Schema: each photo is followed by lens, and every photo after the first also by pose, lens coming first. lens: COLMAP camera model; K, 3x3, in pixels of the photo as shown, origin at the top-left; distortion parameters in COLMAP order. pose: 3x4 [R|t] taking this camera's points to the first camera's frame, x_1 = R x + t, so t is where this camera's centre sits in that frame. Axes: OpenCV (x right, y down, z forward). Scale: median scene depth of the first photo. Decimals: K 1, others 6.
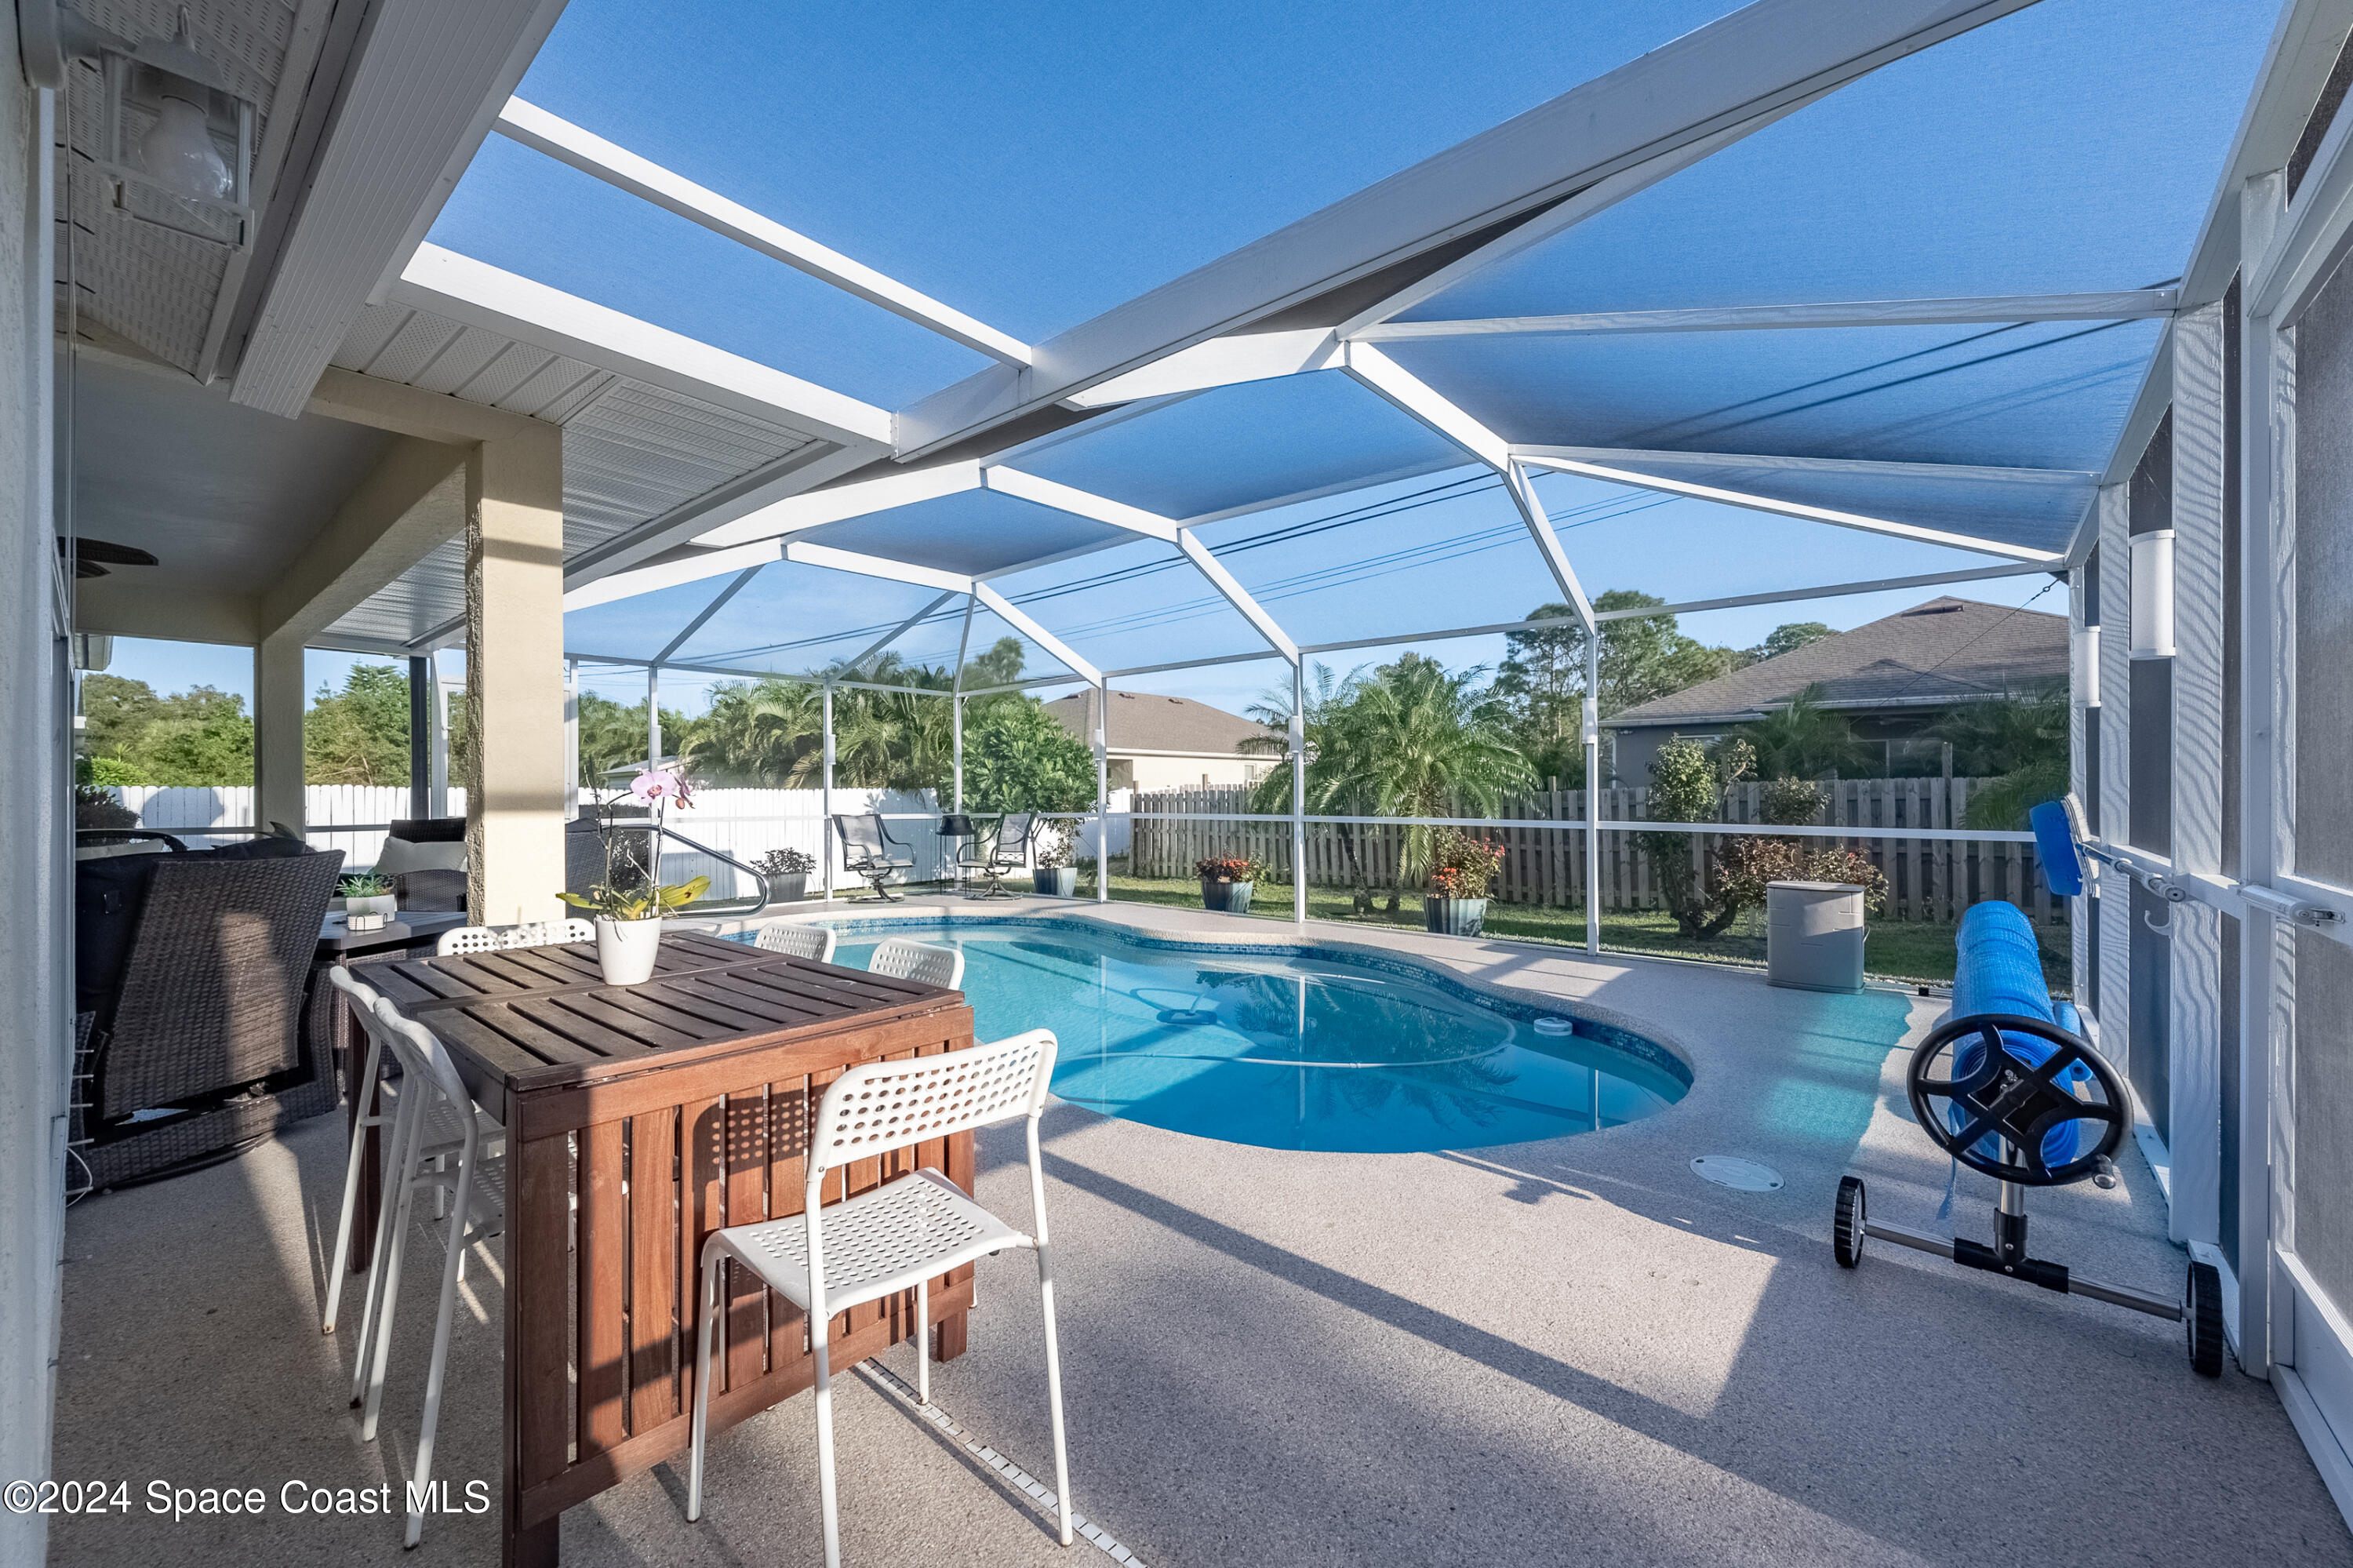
lens RADIAL K [[933.6, 0, 1176.5], [0, 933.6, 784.0], [0, 0, 1]] dist [0.000624, -0.000075]
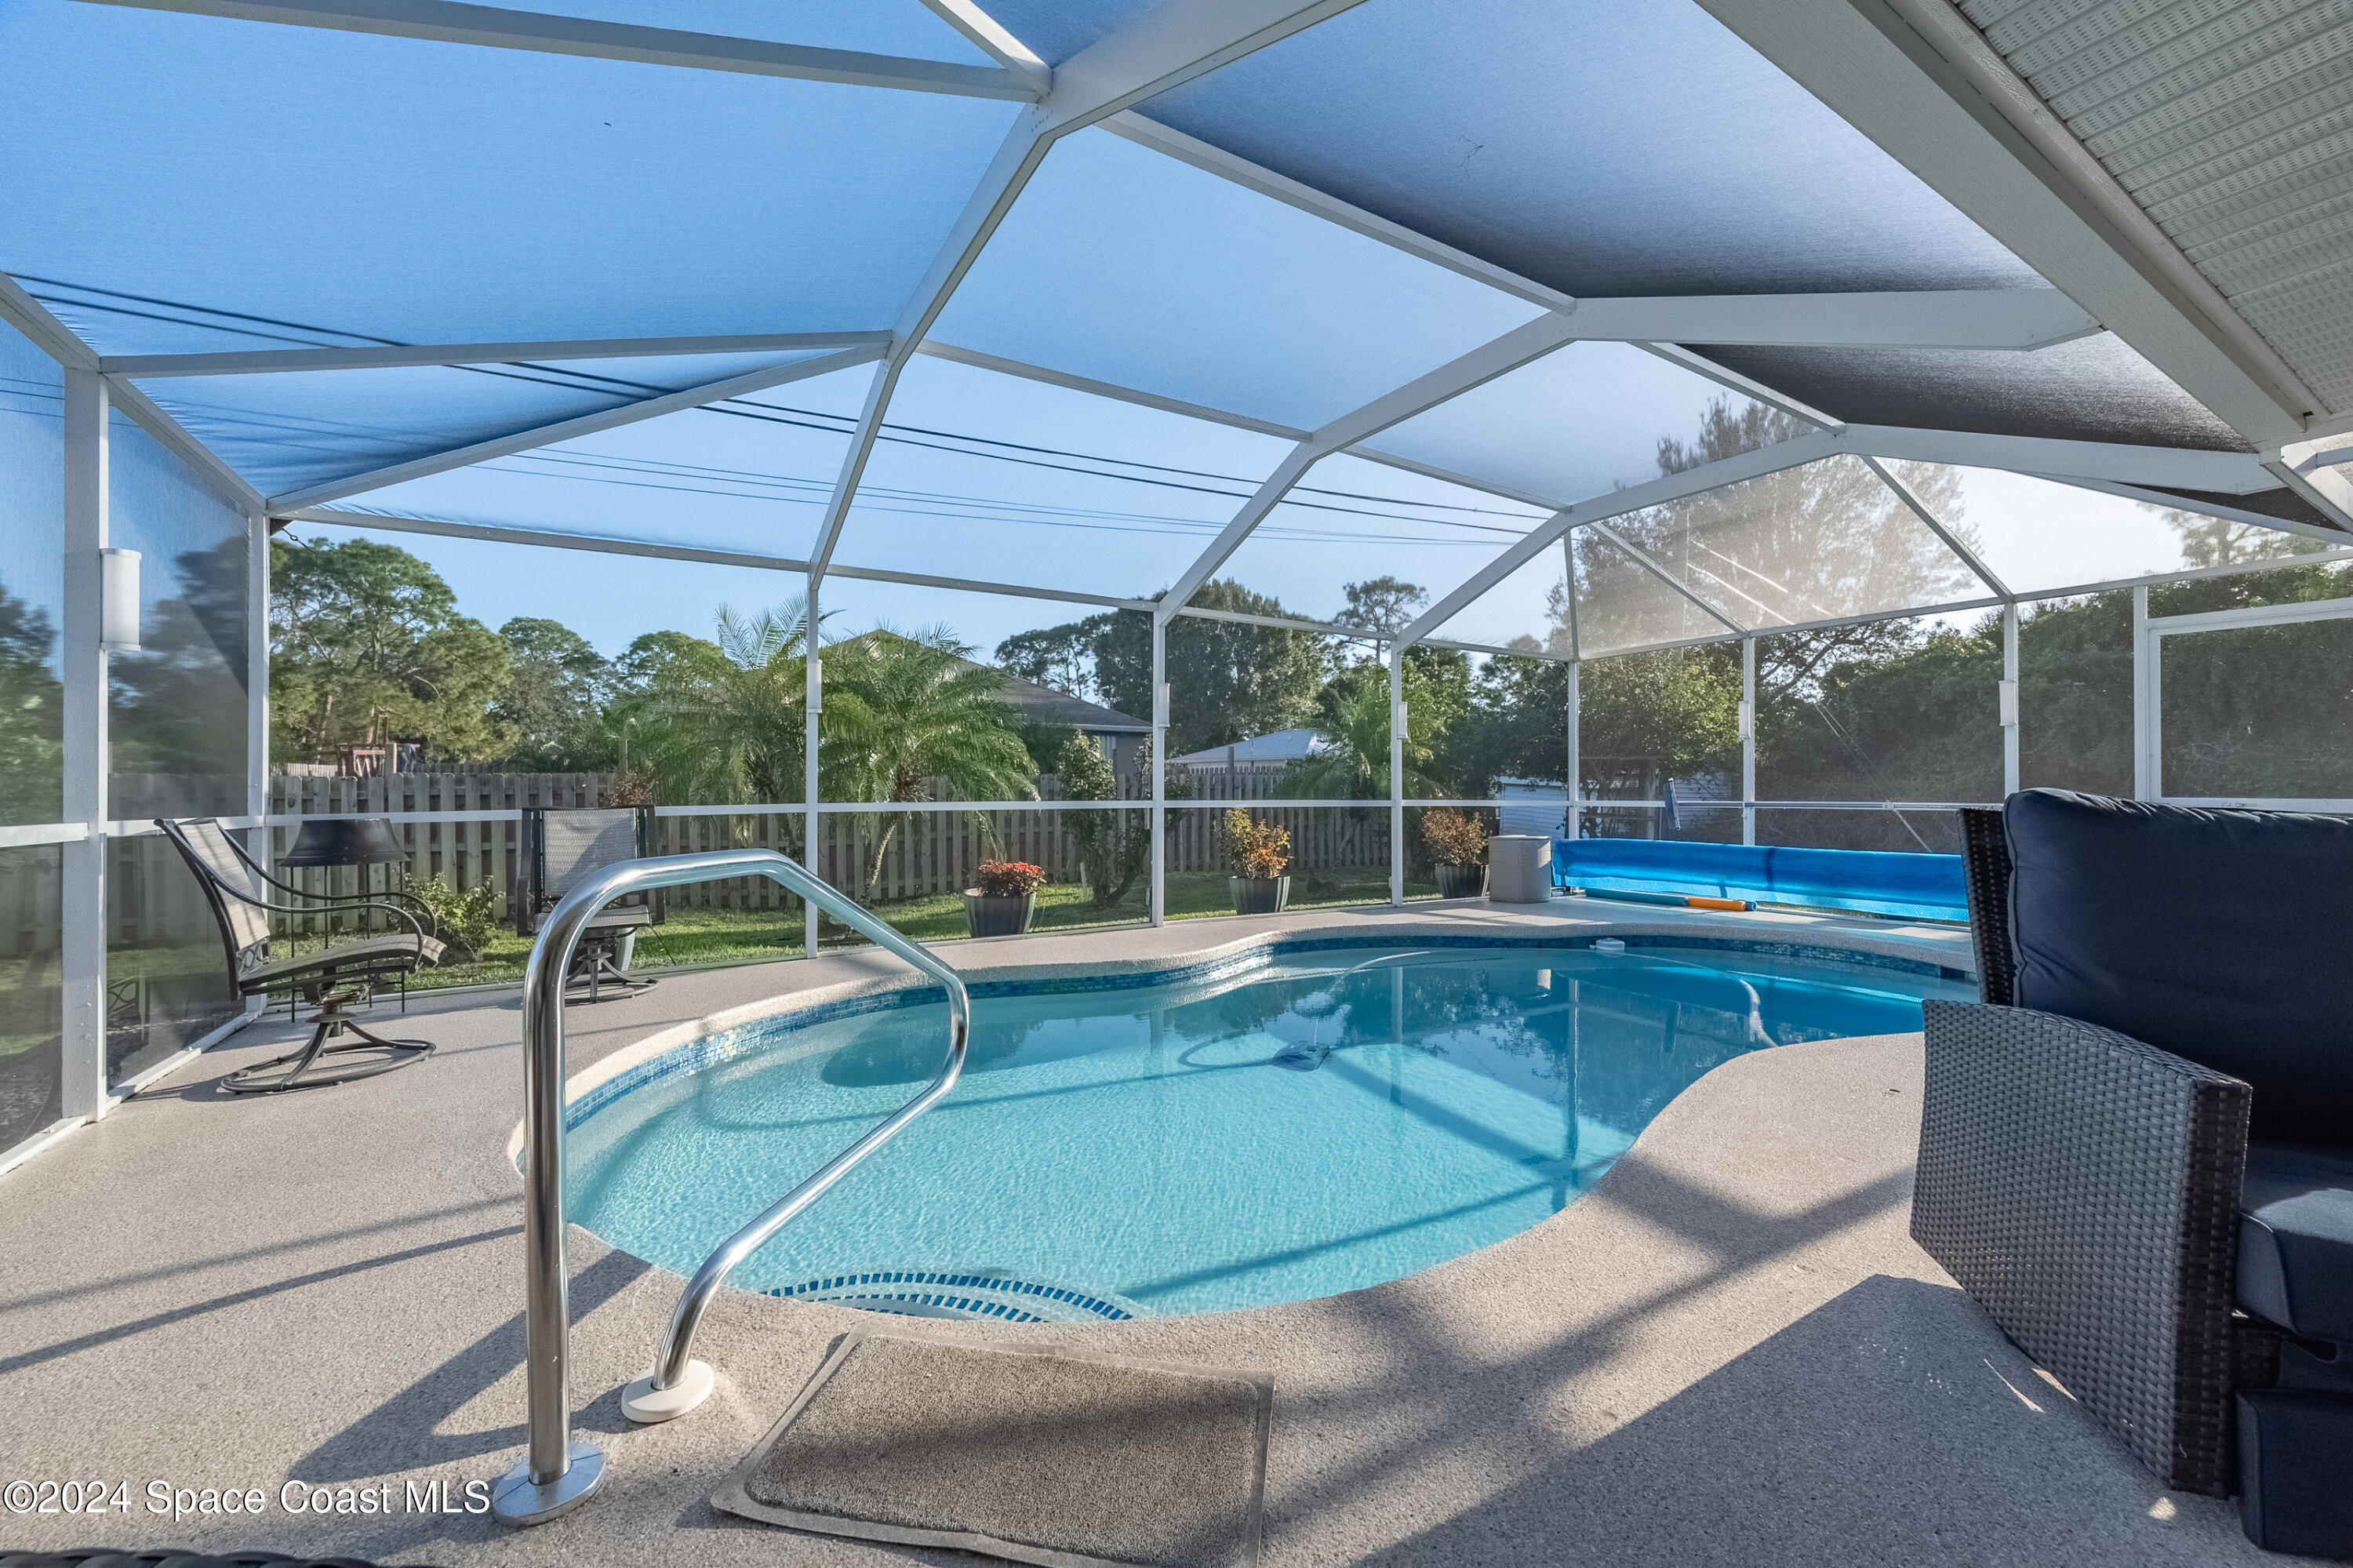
lens RADIAL K [[921.3, 0, 1176.5], [0, 921.3, 784.0], [0, 0, 1]] dist [0.002168, 0.000050]
pose [[0.305349, 0.007285, 0.952212, -0.163903], [-0.007995, 0.999955, -0.005087, 0.006124], [-0.952207, -0.006060, 0.305394, 0.181530]]
